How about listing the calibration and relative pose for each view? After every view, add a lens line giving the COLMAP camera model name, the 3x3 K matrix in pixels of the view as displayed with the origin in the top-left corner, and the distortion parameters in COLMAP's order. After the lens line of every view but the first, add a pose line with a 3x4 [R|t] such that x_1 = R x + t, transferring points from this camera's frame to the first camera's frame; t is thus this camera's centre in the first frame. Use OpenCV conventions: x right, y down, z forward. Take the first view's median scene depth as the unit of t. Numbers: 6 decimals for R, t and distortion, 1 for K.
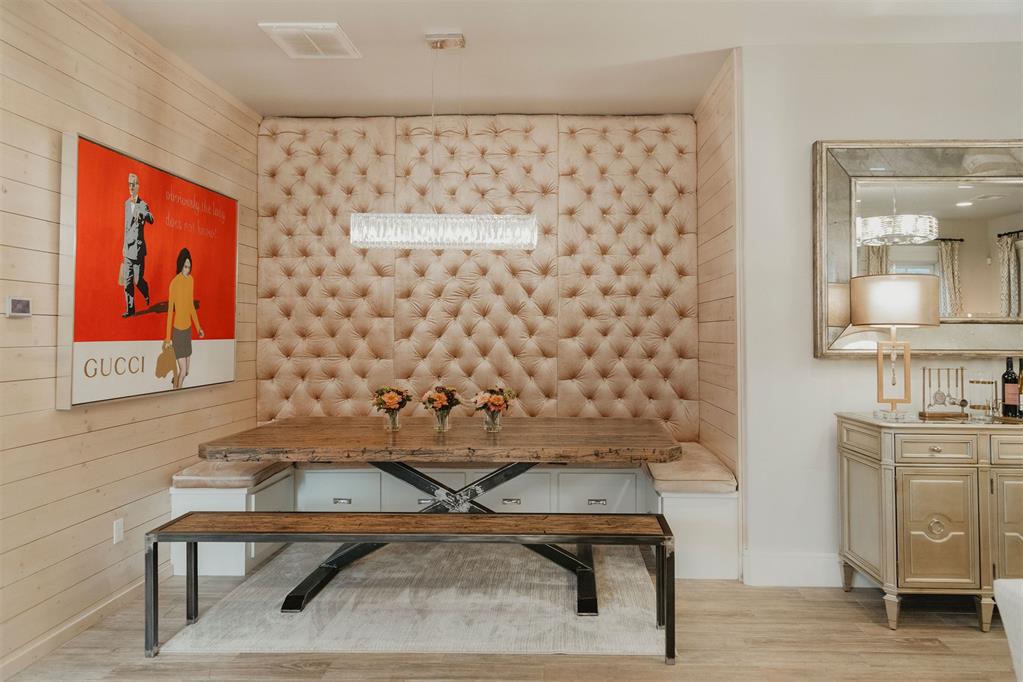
lens RADIAL K [[684.5, 0, 516.7], [0, 684.5, 315.9], [0, 0, 1]] dist [0.007297, 0.001496]
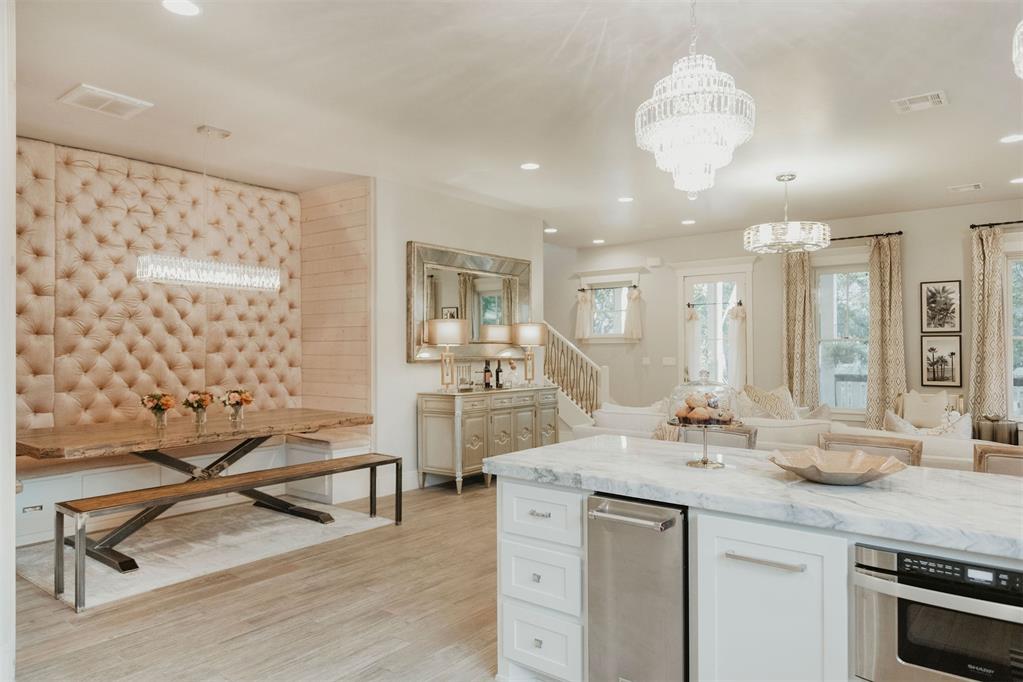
lens RADIAL K [[660.0, 0, 516.9], [0, 660.0, 347.6], [0, 0, 1]] dist [0.000572, 0.000130]
pose [[0.599233, -0.001085, 0.800574, -0.569520], [-0.017639, 0.999738, 0.014558, -0.006115], [-0.800380, -0.022845, 0.599057, -0.184007]]
